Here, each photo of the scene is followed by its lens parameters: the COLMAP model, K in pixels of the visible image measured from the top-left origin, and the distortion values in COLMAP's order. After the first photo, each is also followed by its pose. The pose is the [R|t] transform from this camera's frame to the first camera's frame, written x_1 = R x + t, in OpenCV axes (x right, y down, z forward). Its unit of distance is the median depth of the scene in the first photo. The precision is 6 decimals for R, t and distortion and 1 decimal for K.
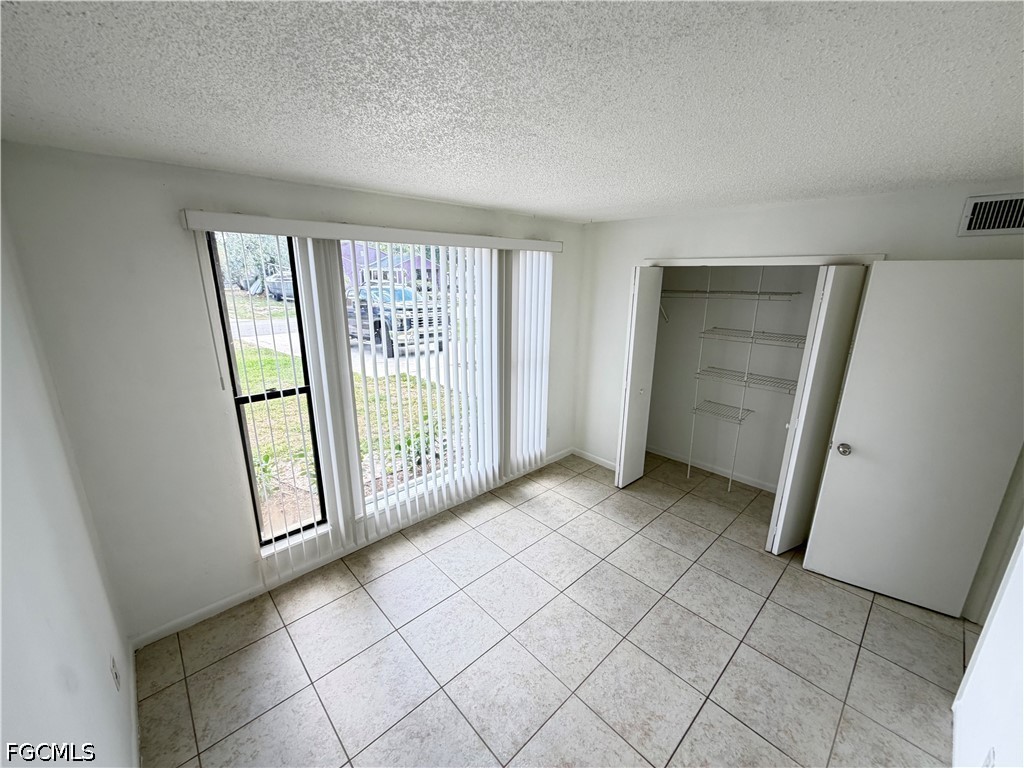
lens RADIAL K [[409.6, 0, 512.8], [0, 409.6, 387.3], [0, 0, 1]] dist [0.002072, -0.000164]
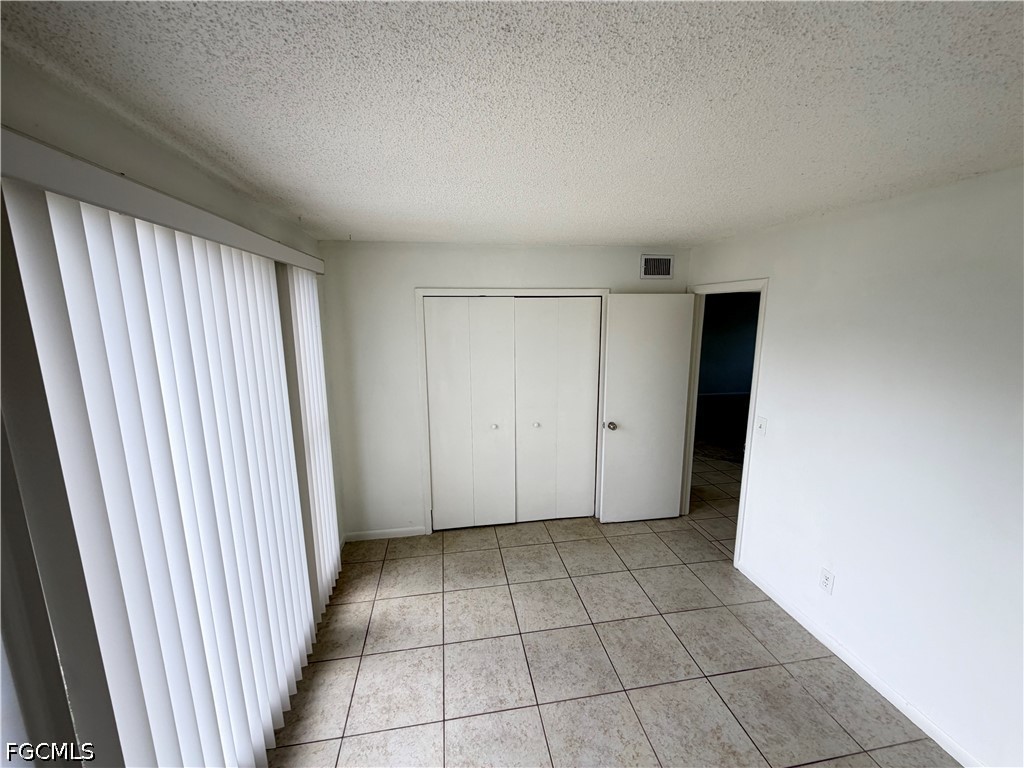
lens RADIAL K [[409.6, 0, 512.5], [0, 409.6, 383.5], [0, 0, 1]] dist [0.002072, -0.000164]
pose [[0.550019, -0.155832, 0.820485, -0.421488], [0.234376, 0.971758, 0.027447, -0.112049], [-0.801590, 0.177206, 0.571009, 0.467469]]
